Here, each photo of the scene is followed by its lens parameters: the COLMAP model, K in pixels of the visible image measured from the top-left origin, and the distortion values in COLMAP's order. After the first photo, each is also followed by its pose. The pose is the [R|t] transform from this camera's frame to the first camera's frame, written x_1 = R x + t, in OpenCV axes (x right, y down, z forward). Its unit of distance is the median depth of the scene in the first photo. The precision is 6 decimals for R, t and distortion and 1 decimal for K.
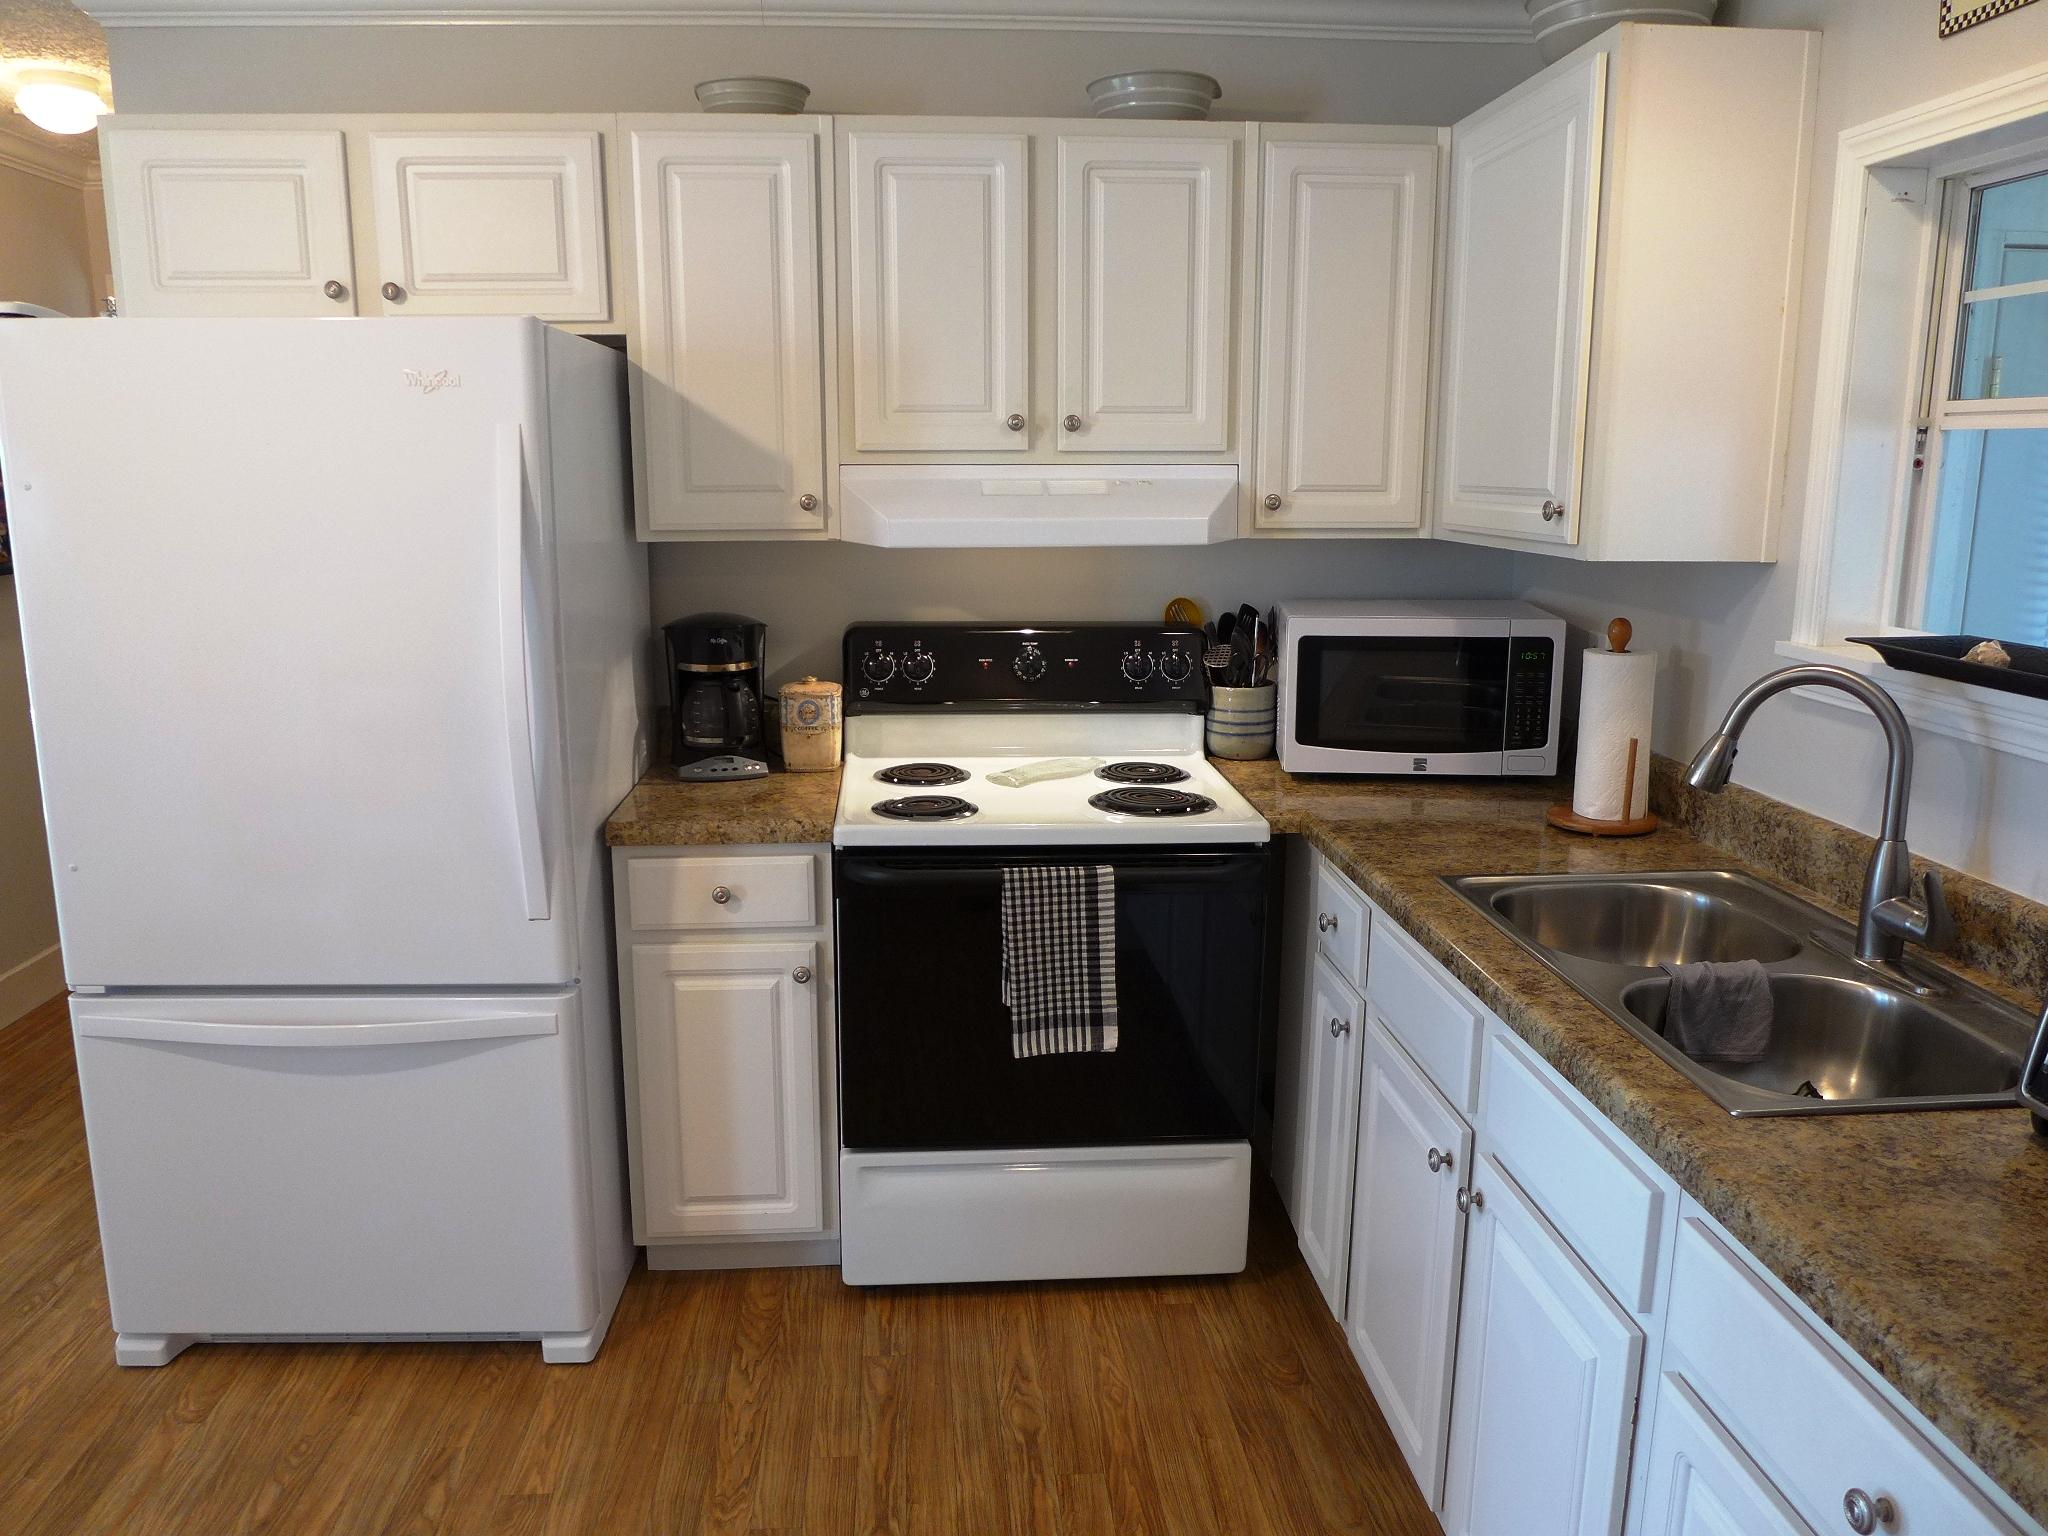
lens RADIAL K [[1476.2, 0, 1009.8], [0, 1476.2, 765.1], [0, 0, 1]] dist [-0.031384, 0.002344]
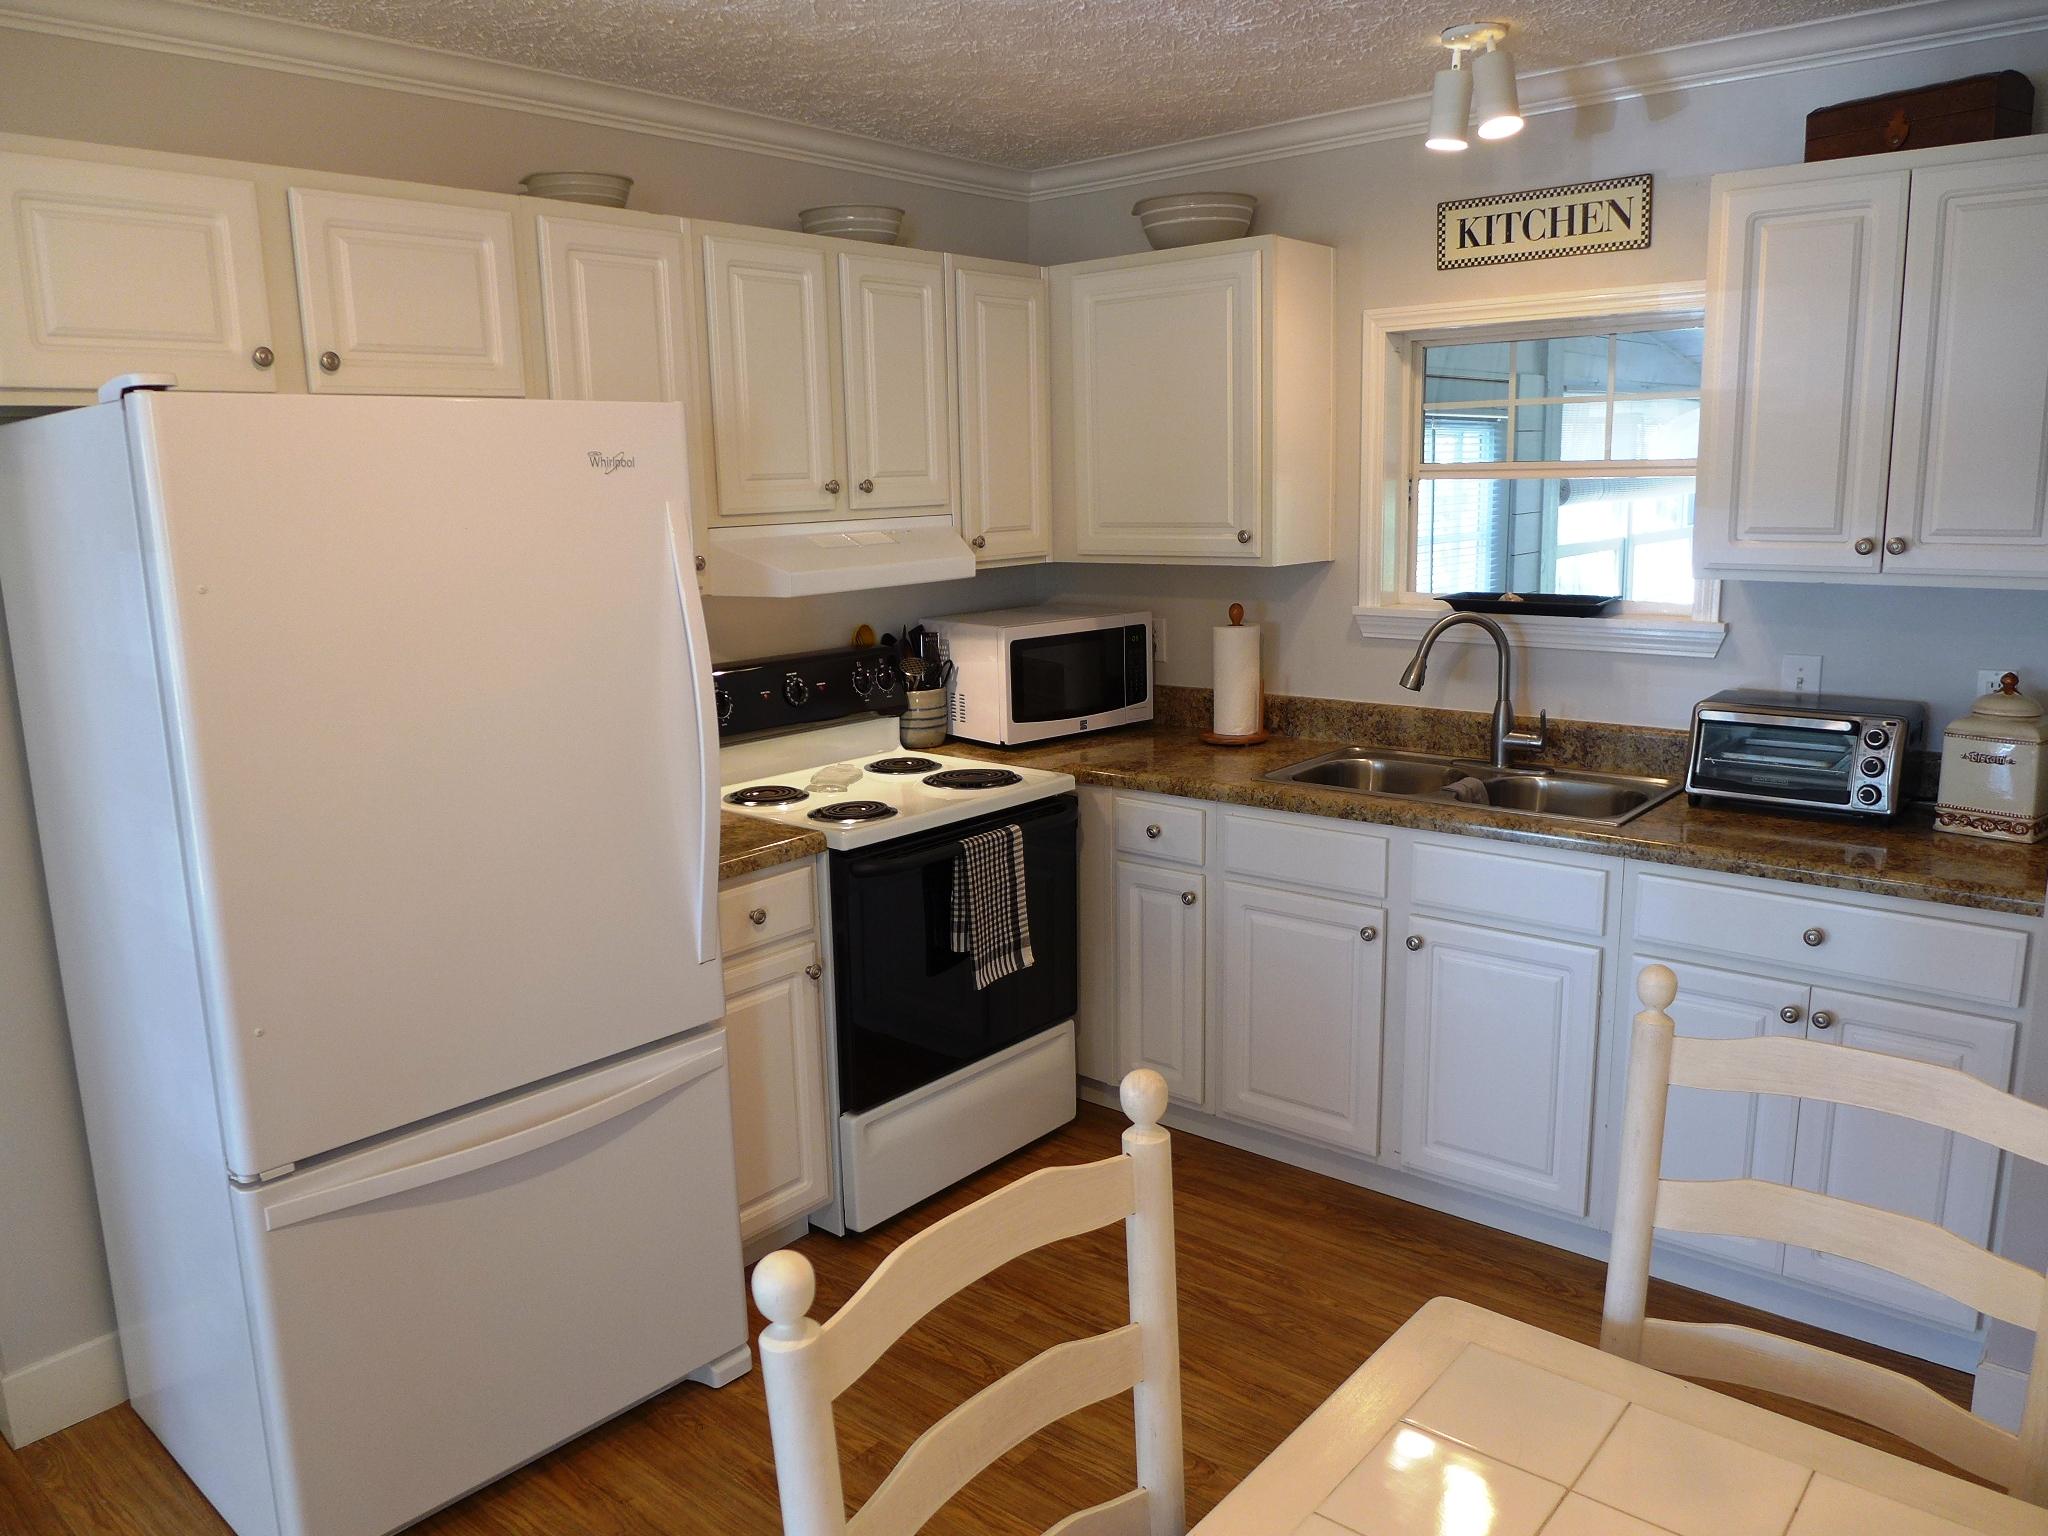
lens RADIAL K [[1476.2, 0, 992.6], [0, 1476.2, 768.2], [0, 0, 1]] dist [-0.031384, 0.002344]
pose [[0.706015, -0.154888, 0.691052, -0.805344], [0.168641, 0.984490, 0.048365, -0.044948], [-0.687825, 0.082393, 0.721185, 0.067530]]
